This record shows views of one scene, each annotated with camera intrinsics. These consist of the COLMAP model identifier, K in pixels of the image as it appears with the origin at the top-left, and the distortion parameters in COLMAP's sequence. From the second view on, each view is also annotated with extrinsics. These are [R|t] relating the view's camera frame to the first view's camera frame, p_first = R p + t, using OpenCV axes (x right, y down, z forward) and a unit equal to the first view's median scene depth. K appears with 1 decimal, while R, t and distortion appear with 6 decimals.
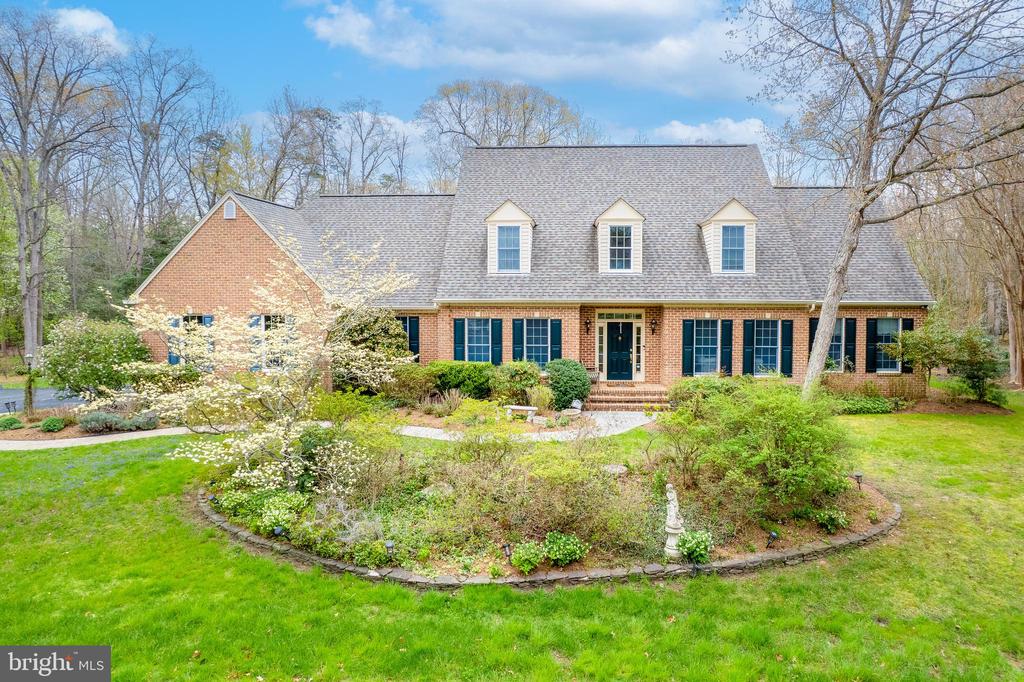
lens RADIAL K [[671.5, 0, 529.6], [0, 671.5, 295.4], [0, 0, 1]] dist [-0.055602, 0.044460]
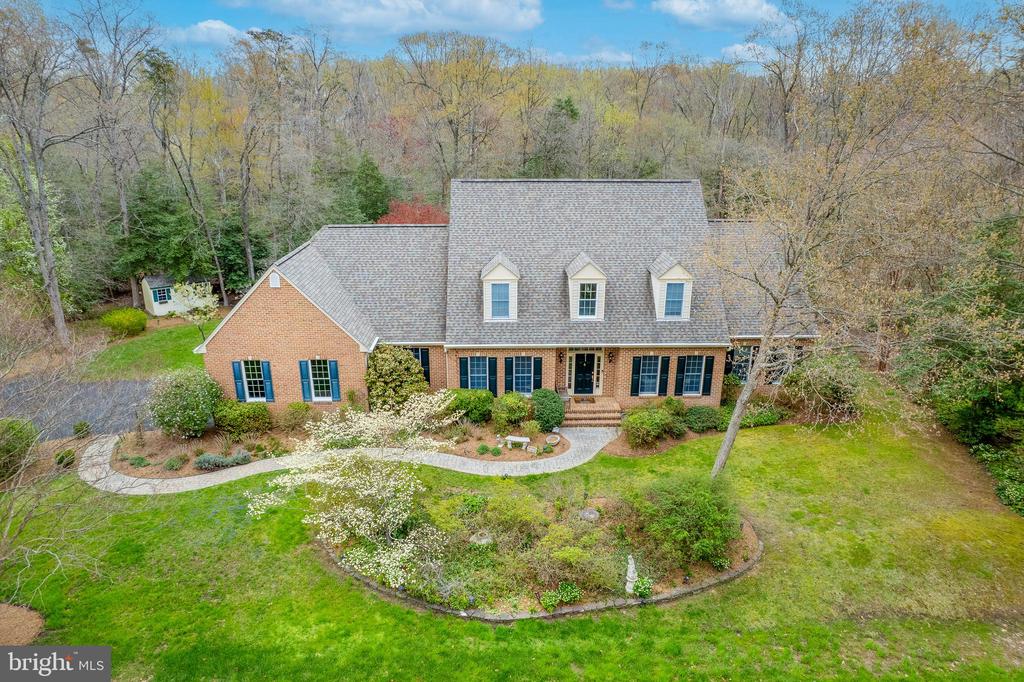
lens RADIAL K [[660.3, 0, 512.0], [0, 660.3, 341.0], [0, 0, 1]] dist [-0.041240, 0.001233]
pose [[0.997075, -0.023642, 0.072677, -0.105065], [0.000539, 0.953105, 0.302640, -0.388203], [-0.076424, -0.301716, 0.950330, -0.215215]]
